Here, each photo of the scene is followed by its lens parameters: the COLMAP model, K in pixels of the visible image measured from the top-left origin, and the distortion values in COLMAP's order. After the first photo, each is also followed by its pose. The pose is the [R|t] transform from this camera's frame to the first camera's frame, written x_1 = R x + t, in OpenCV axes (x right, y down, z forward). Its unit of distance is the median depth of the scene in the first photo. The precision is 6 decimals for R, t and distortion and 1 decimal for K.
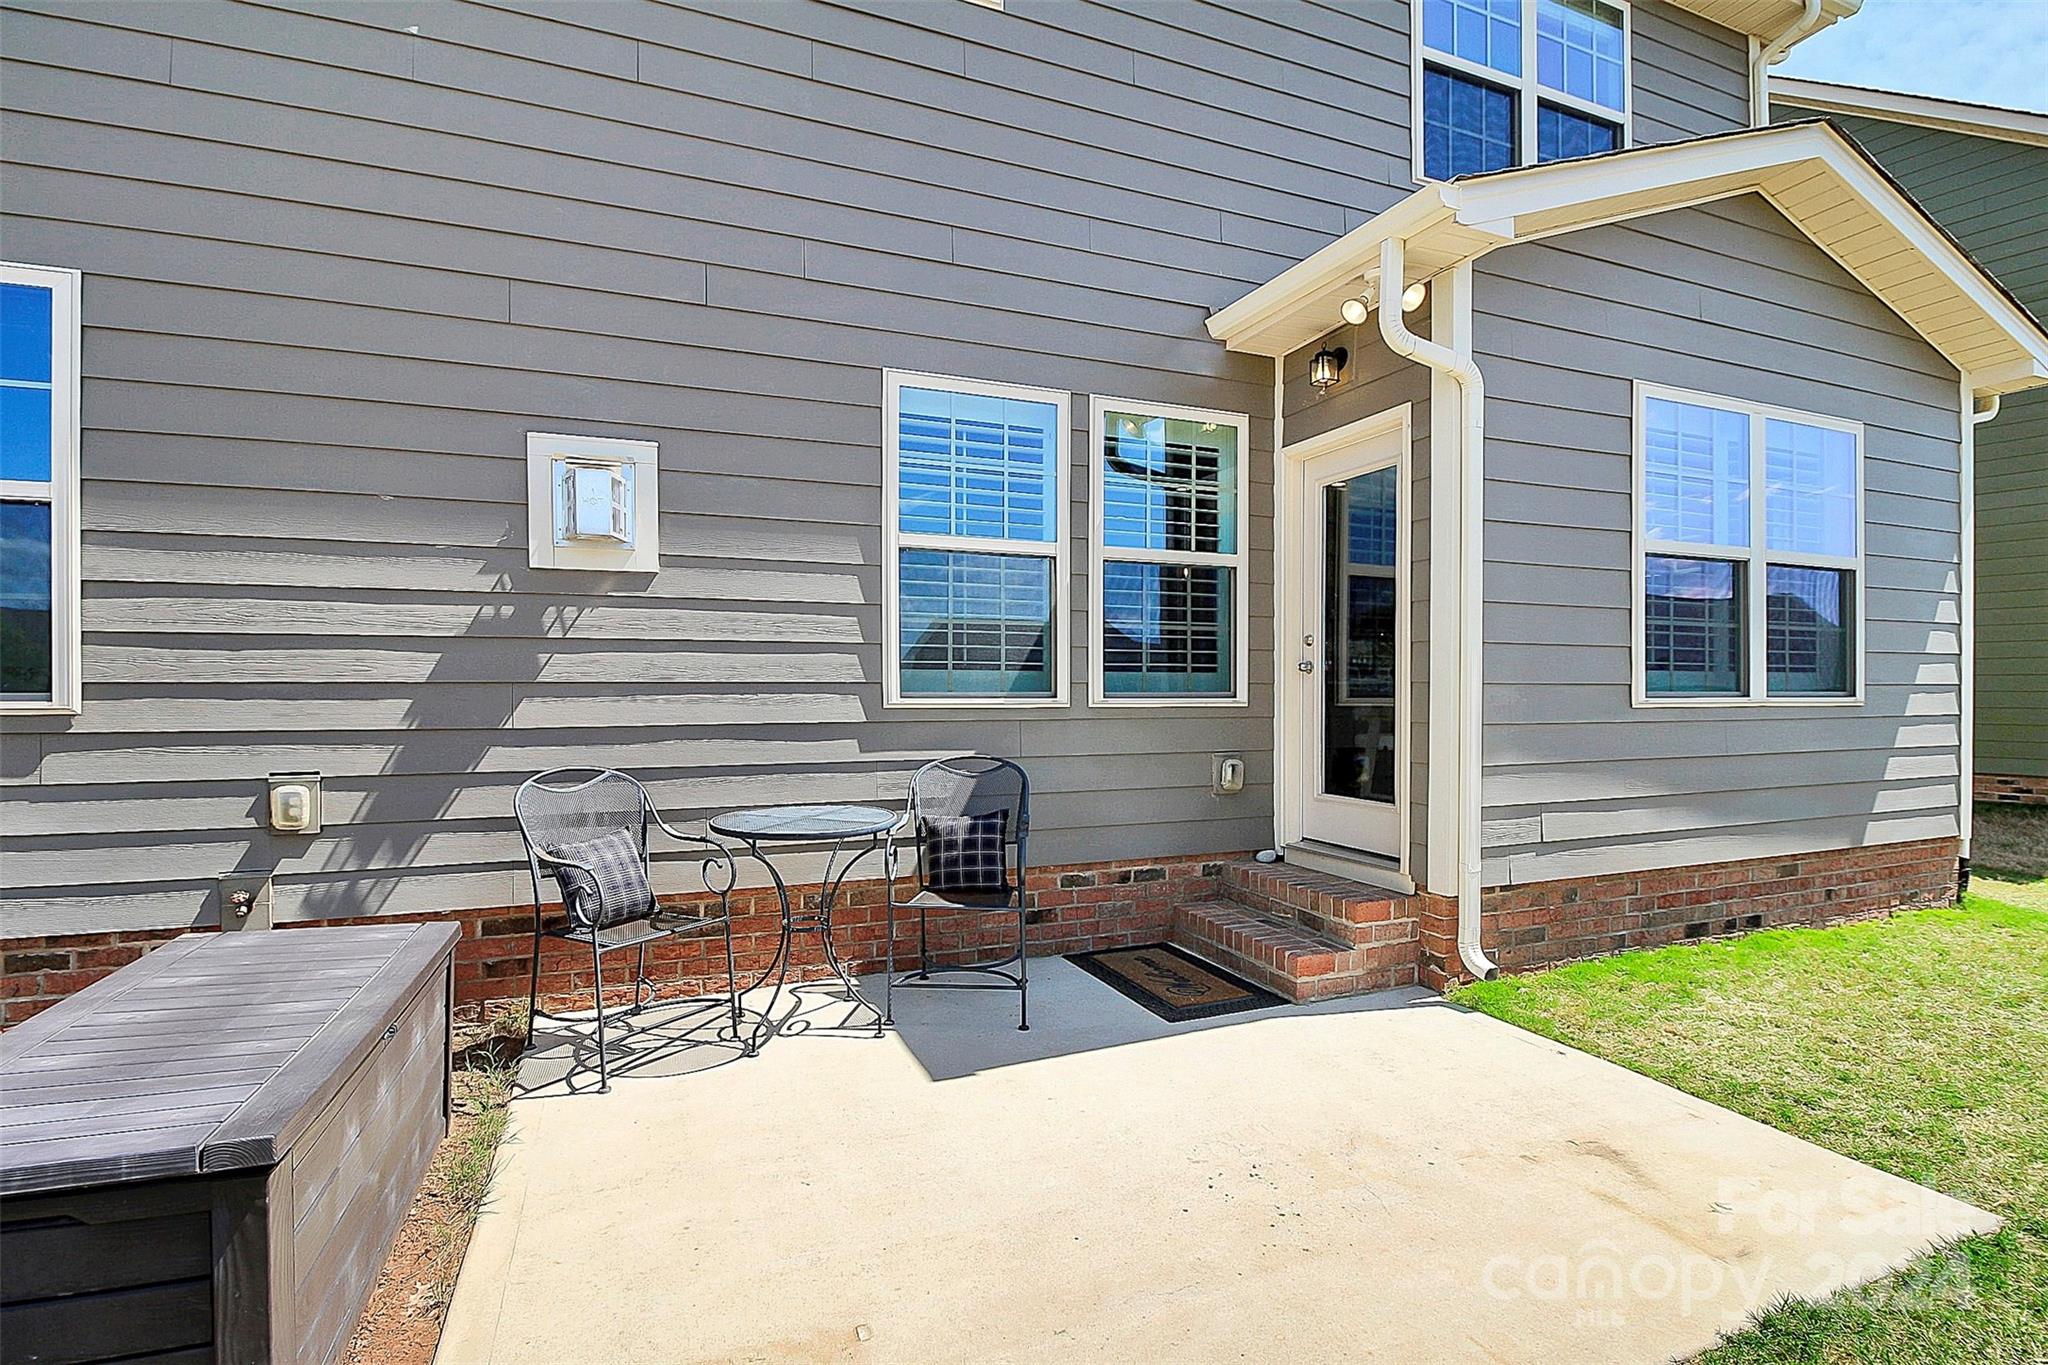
lens RADIAL K [[964.1, 0, 1017.7], [0, 964.1, 682.3], [0, 0, 1]] dist [0.000139, -0.011640]
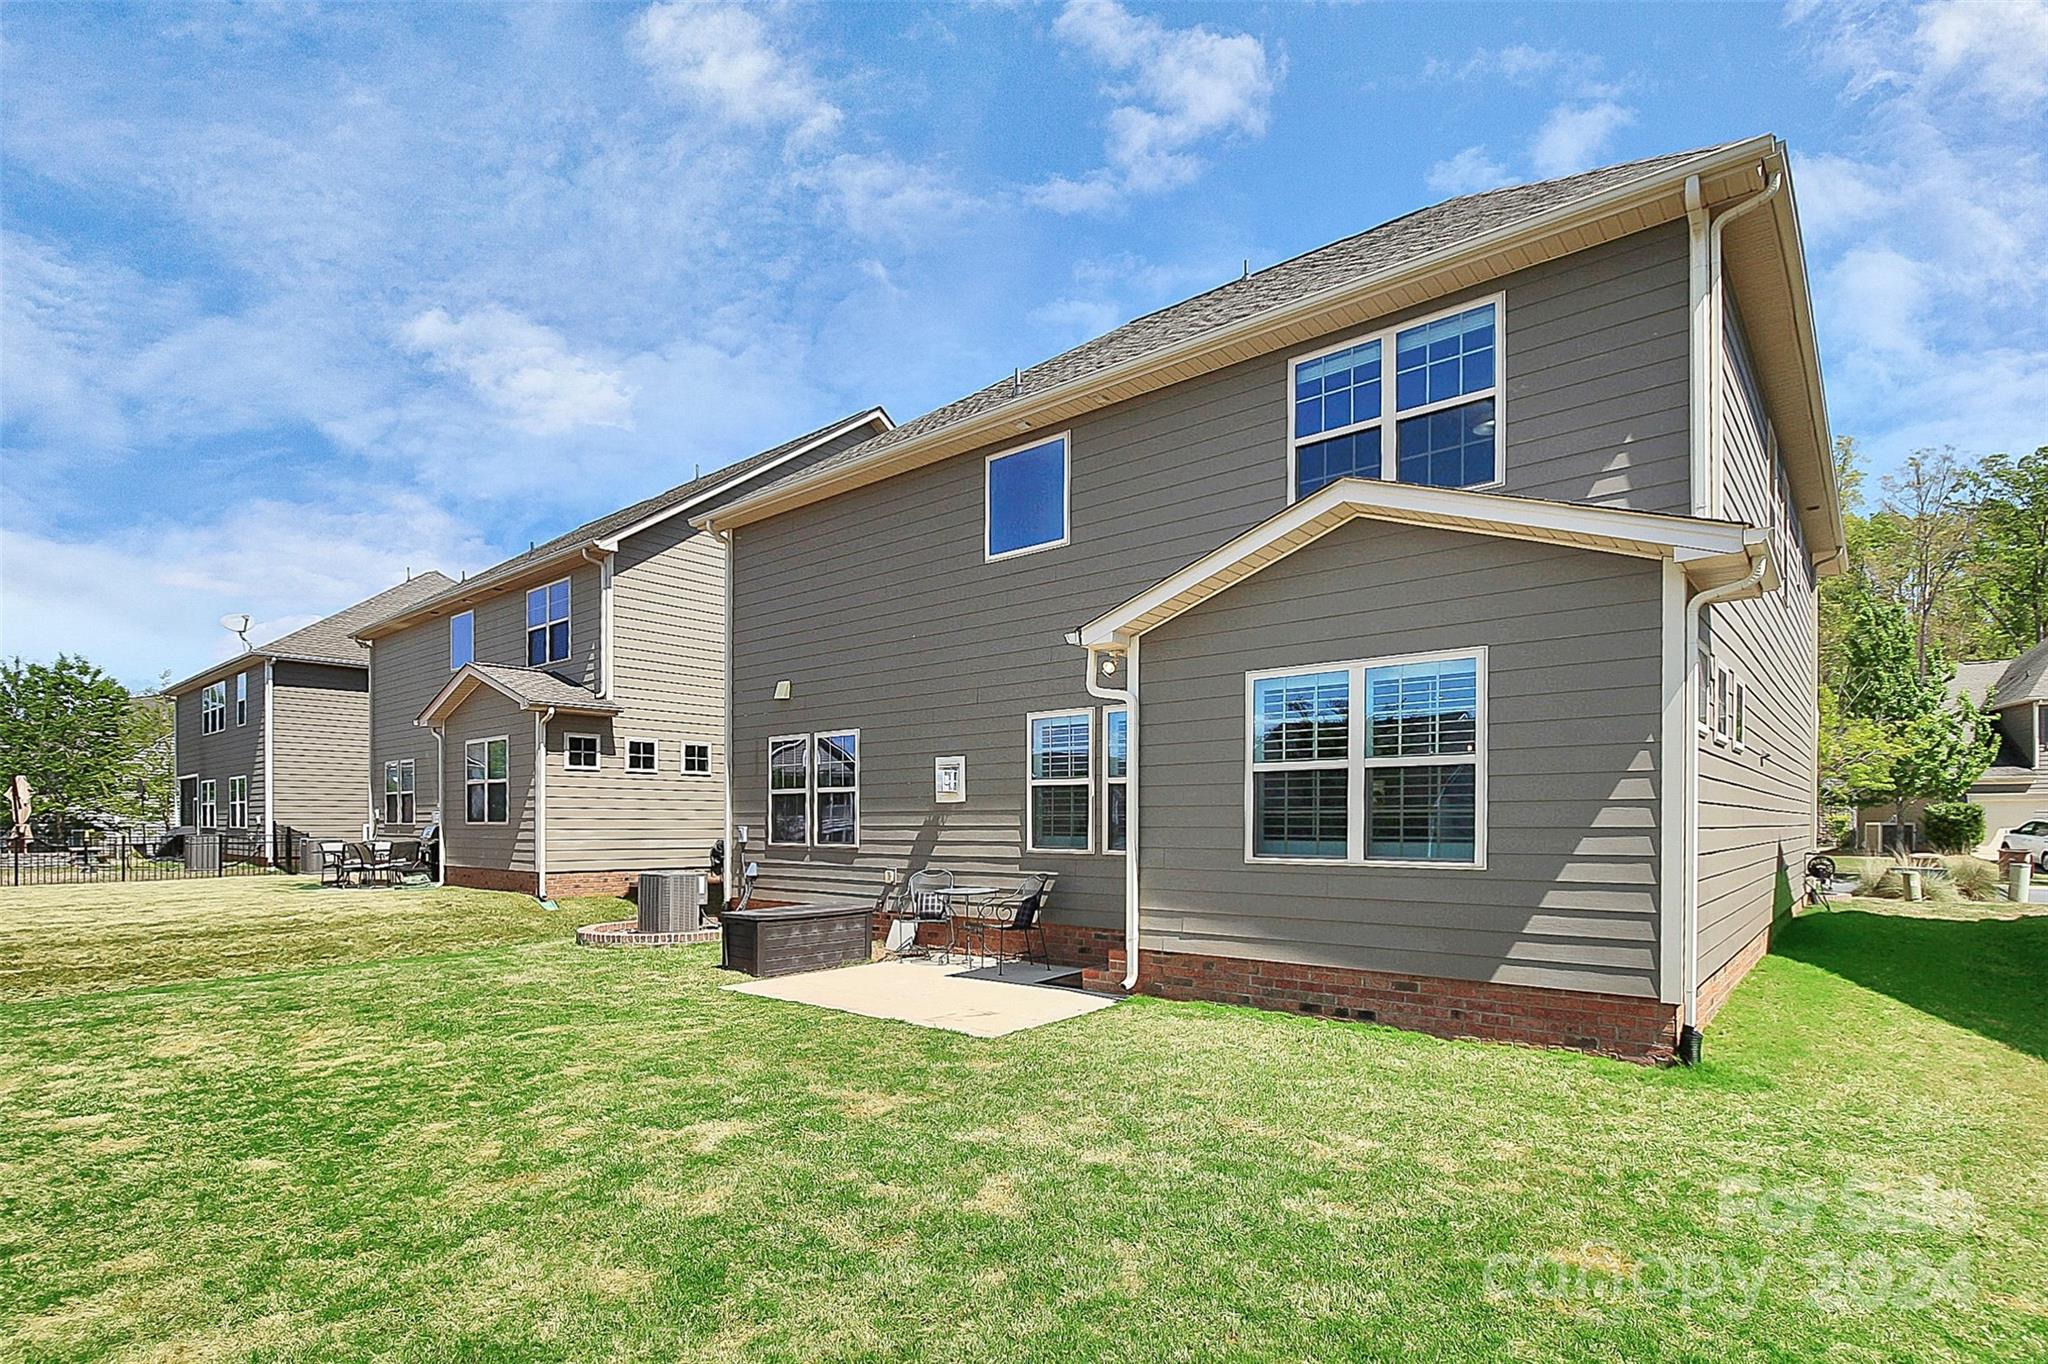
lens RADIAL K [[989.1, 0, 1017.1], [0, 989.1, 687.9], [0, 0, 1]] dist [0.001461, -0.014947]
pose [[0.455468, -0.130226, -0.880676, 2.126379], [-0.014607, 0.988017, -0.153654, -0.000361], [0.890132, 0.082849, 0.448108, -0.189978]]
